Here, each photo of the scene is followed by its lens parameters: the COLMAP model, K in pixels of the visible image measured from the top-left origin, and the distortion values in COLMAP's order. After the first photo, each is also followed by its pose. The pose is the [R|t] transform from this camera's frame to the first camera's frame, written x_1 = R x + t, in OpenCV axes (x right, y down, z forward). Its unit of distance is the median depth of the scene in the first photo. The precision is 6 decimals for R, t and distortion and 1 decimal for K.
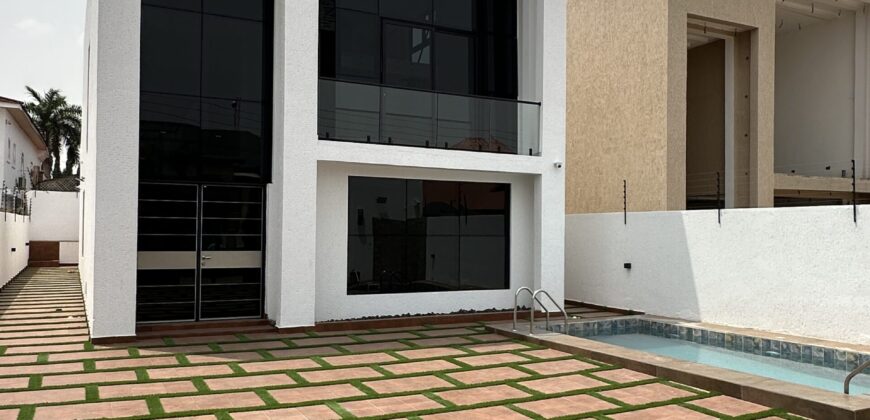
lens RADIAL K [[698.3, 0, 435.0], [0, 698.3, 210.0], [0, 0, 1]] dist [-0.001315, -0.004097]
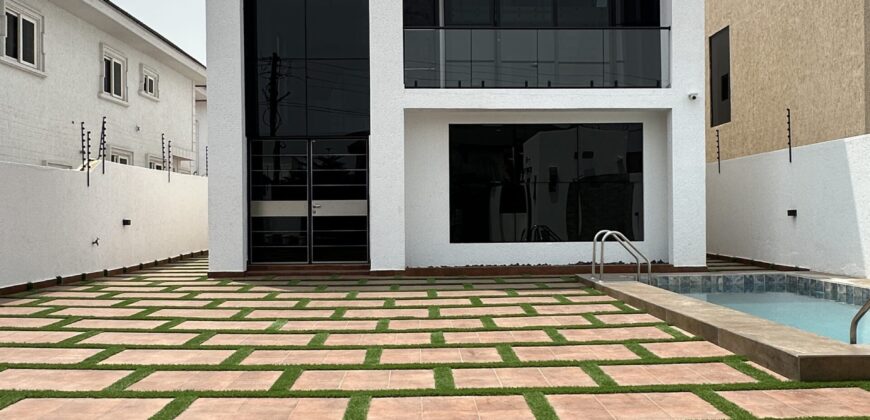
lens RADIAL K [[698.3, 0, 435.0], [0, 698.3, 210.0], [0, 0, 1]] dist [-0.001315, -0.004097]
pose [[0.897242, -0.019695, -0.441099, 0.294426], [0.030442, 0.999387, 0.017299, 0.055923], [0.440488, -0.028949, 0.897291, 0.093503]]
